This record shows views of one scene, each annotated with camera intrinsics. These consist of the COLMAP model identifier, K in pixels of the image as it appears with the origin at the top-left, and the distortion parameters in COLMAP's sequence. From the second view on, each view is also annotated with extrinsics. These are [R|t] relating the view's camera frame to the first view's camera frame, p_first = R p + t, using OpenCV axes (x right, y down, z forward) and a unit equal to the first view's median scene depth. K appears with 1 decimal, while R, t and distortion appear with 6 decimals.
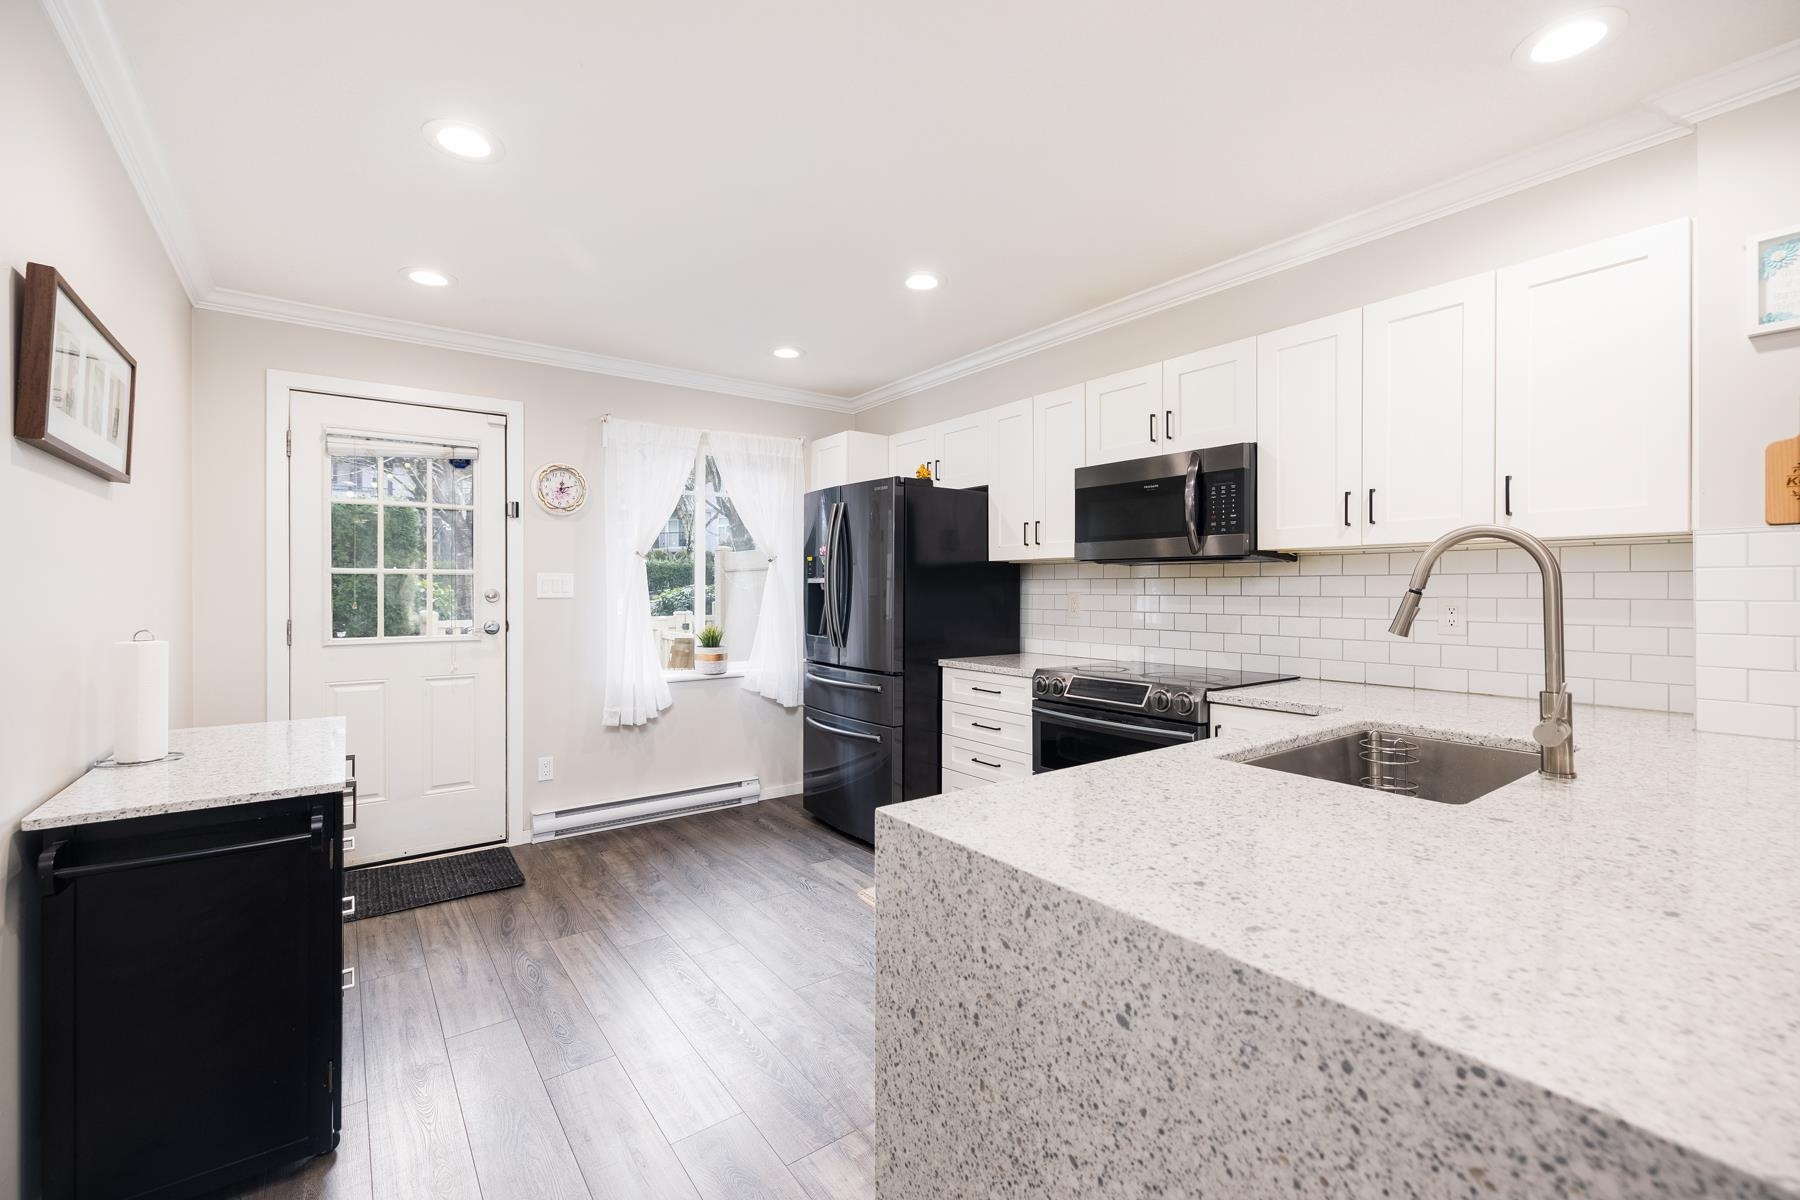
lens RADIAL K [[756.2, 0, 894.8], [0, 756.2, 592.9], [0, 0, 1]] dist [0.002903, -0.001694]
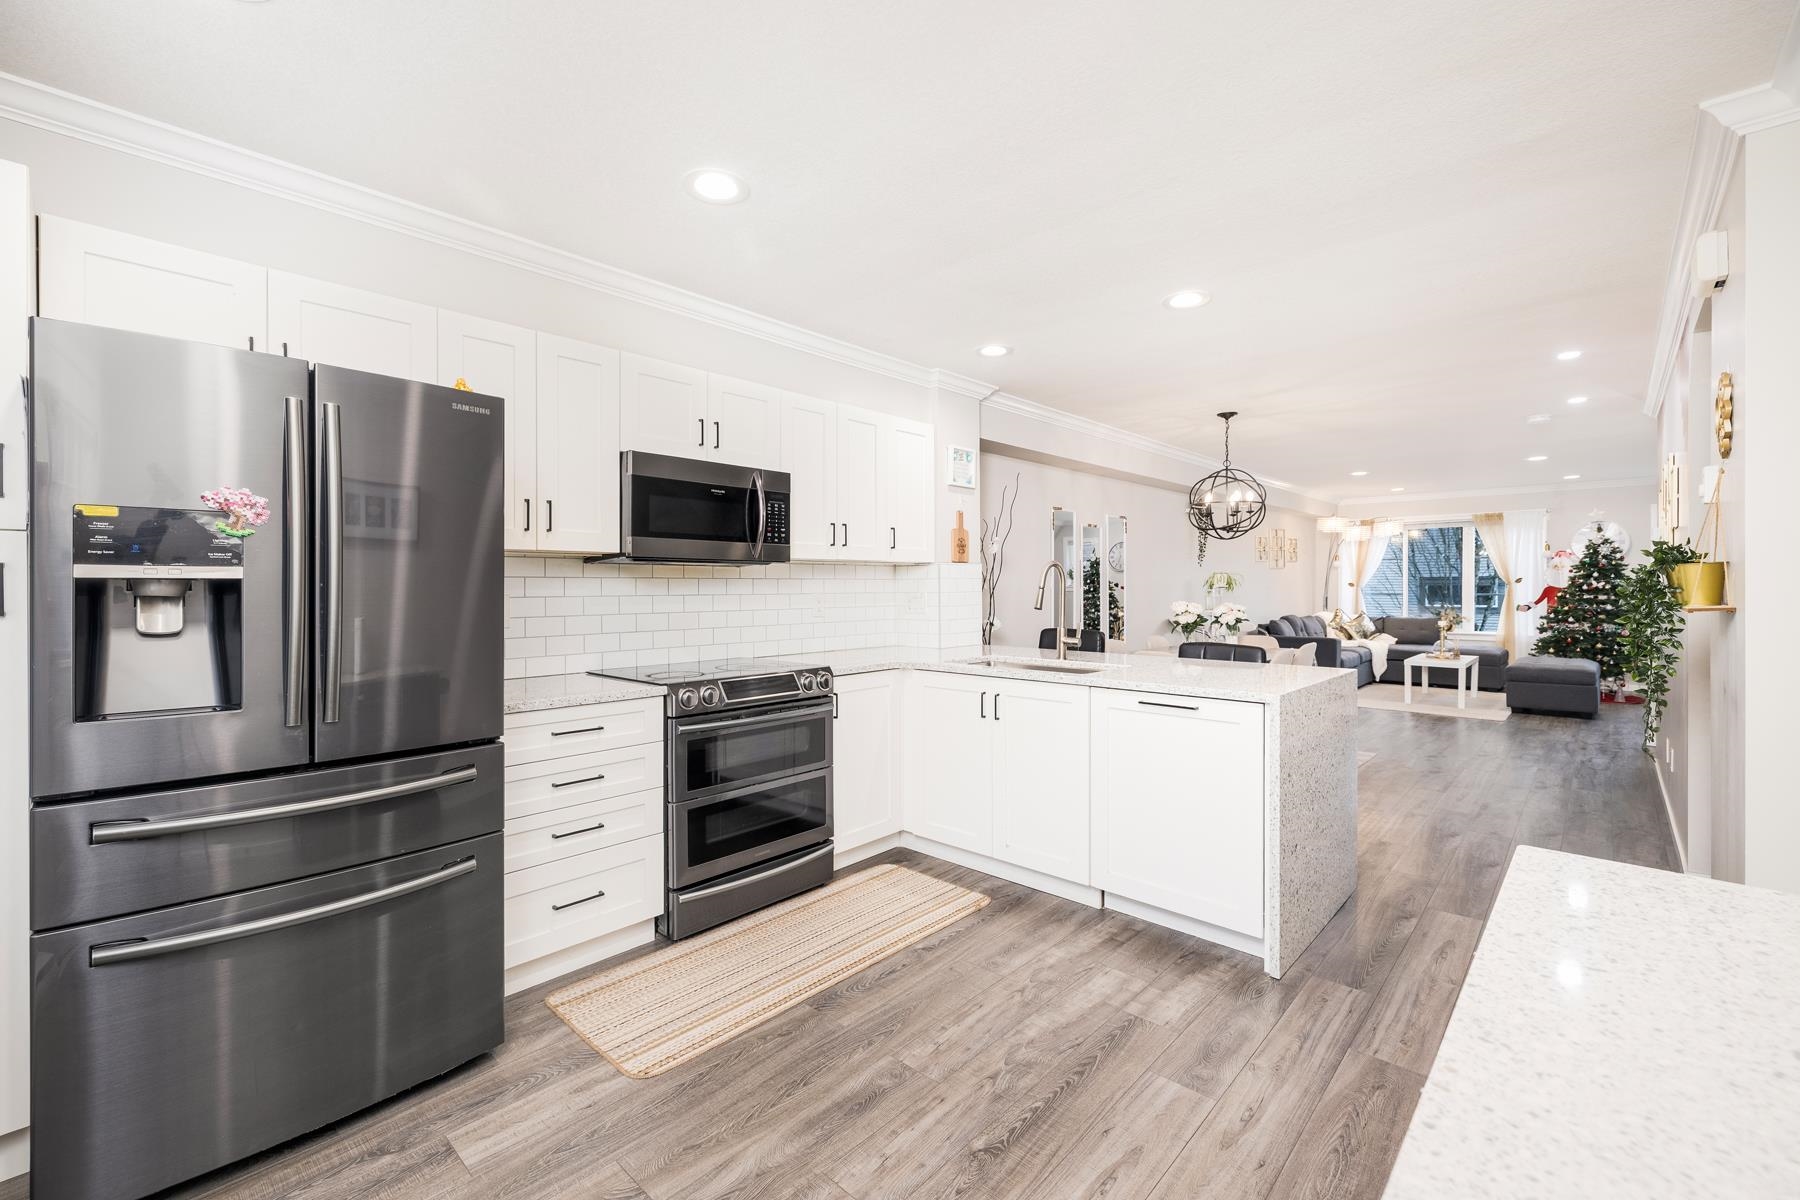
lens RADIAL K [[756.2, 0, 903.9], [0, 756.2, 585.2], [0, 0, 1]] dist [0.002903, -0.001694]
pose [[-0.188256, 0.001183, 0.982119, -0.667093], [0.008398, 0.999965, 0.000405, -0.007390], [-0.982084, 0.008324, -0.188259, 0.851845]]
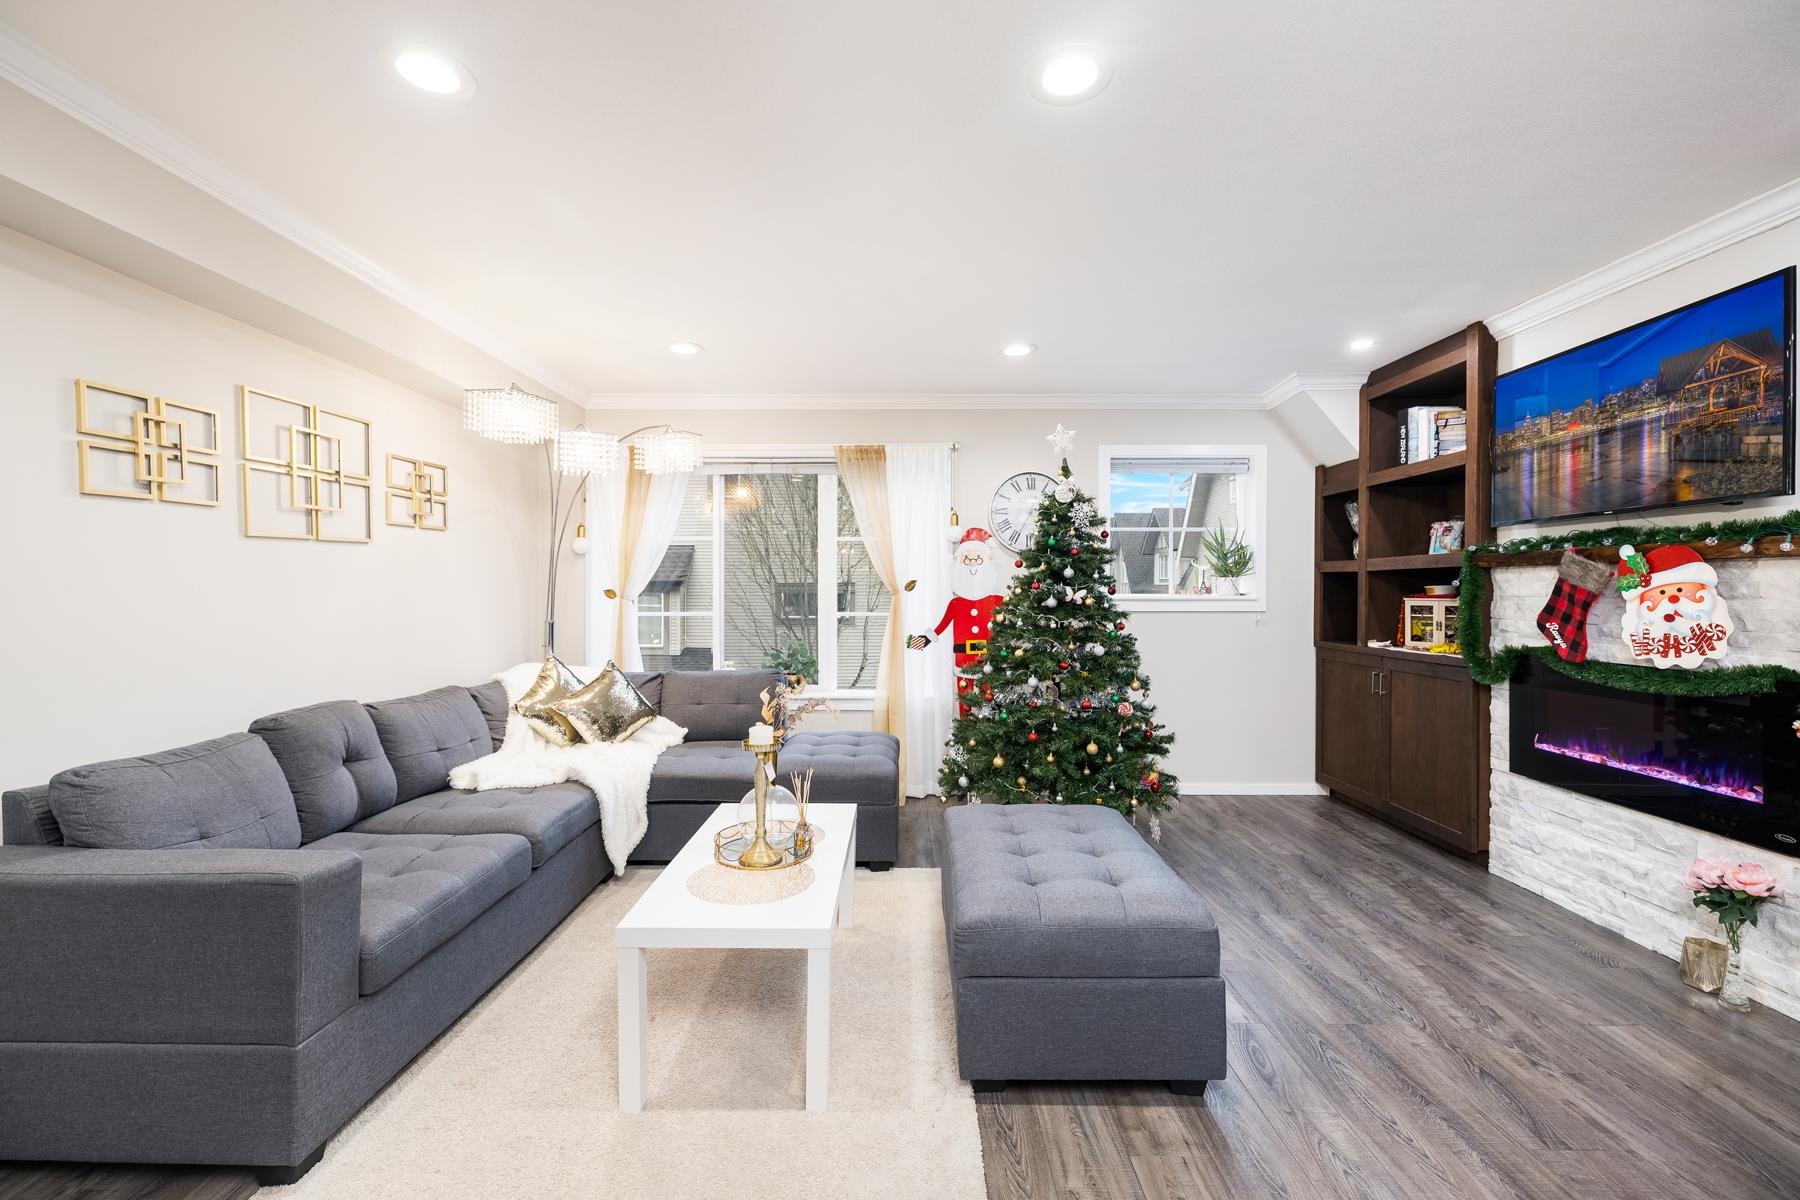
lens RADIAL K [[756.2, 0, 895.2], [0, 756.2, 600.4], [0, 0, 1]] dist [0.002903, -0.001694]
pose [[-0.800907, -0.008346, 0.598731, 0.888452], [0.003194, 0.999829, 0.018208, -0.003049], [-0.598781, 0.016495, -0.800743, -0.828660]]
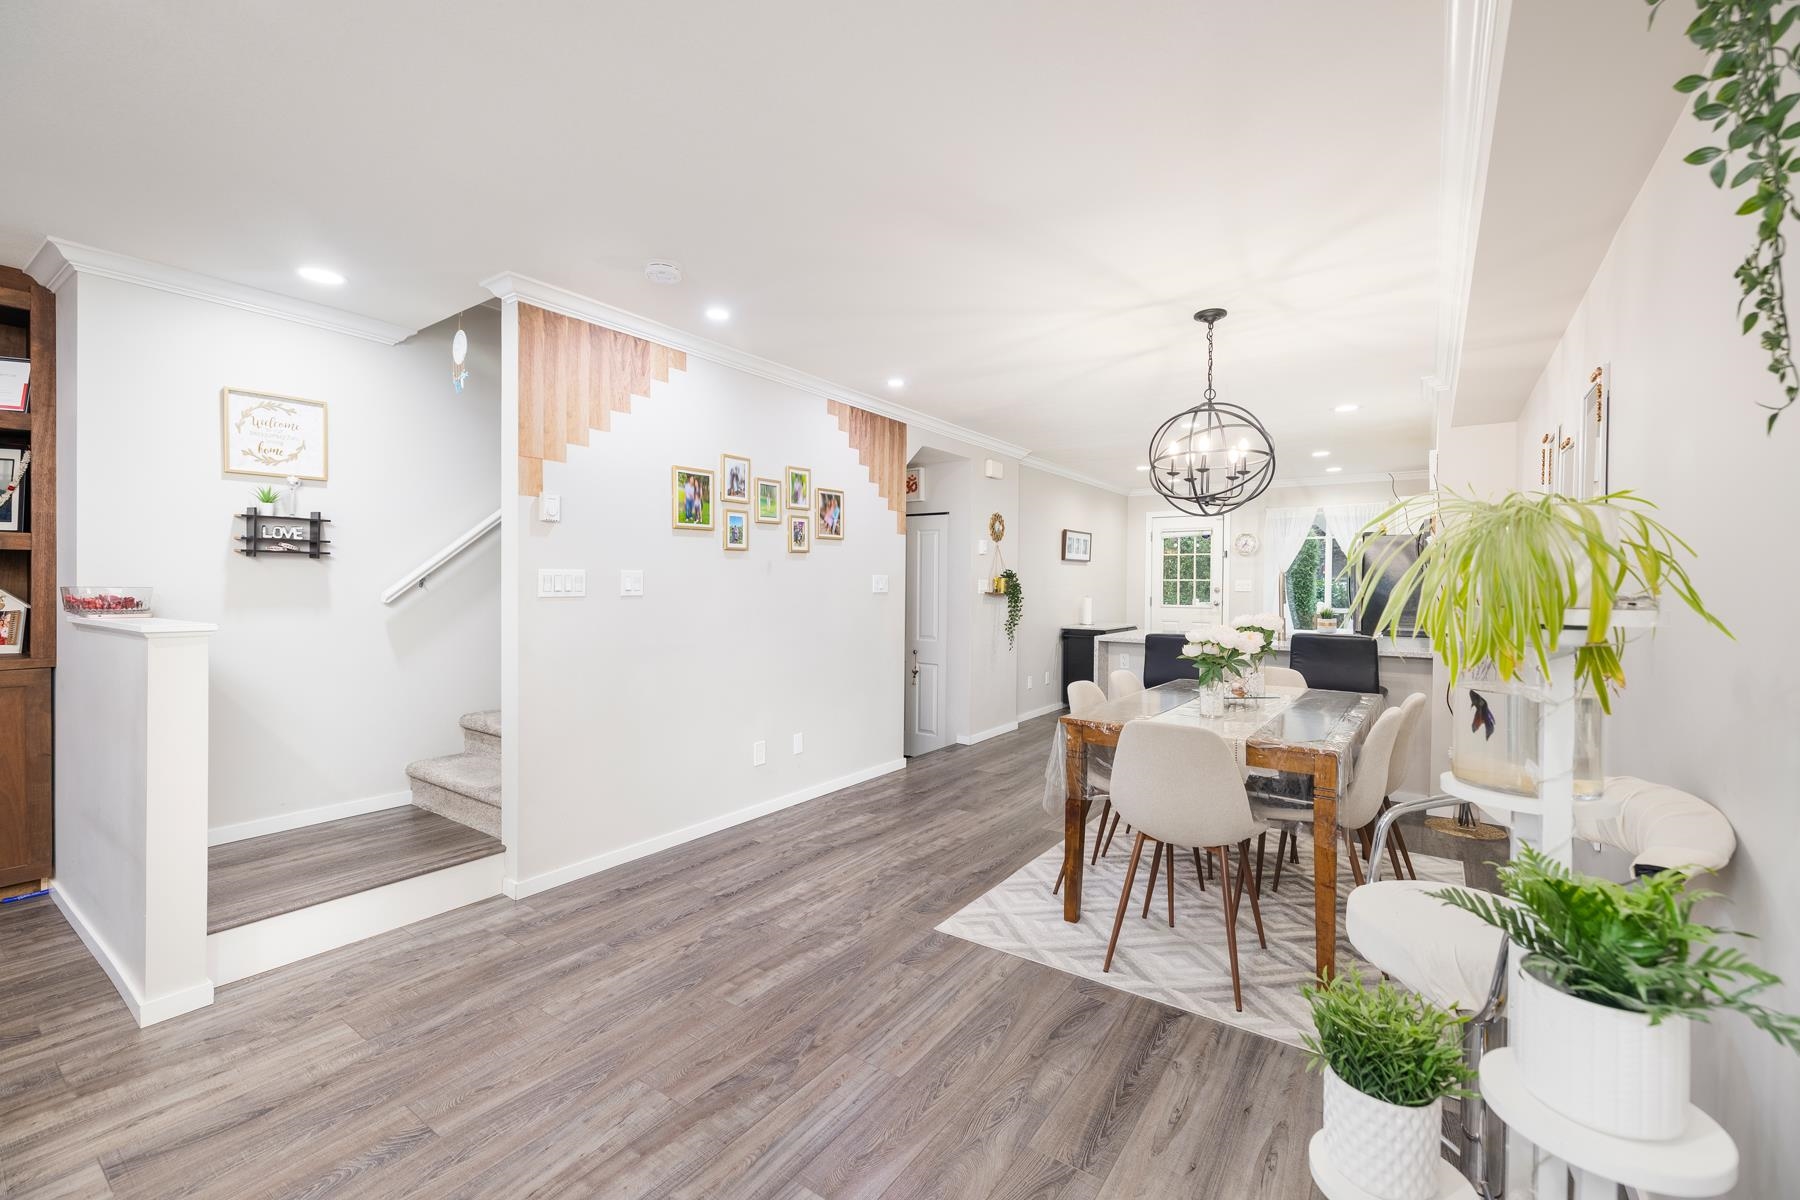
lens RADIAL K [[756.2, 0, 901.6], [0, 756.2, 592.2], [0, 0, 1]] dist [0.002903, -0.001694]
pose [[0.322787, 0.015548, -0.946344, 1.577717], [-0.013509, 0.999839, 0.011820, -0.005088], [0.946375, 0.008968, 0.322945, -0.810002]]
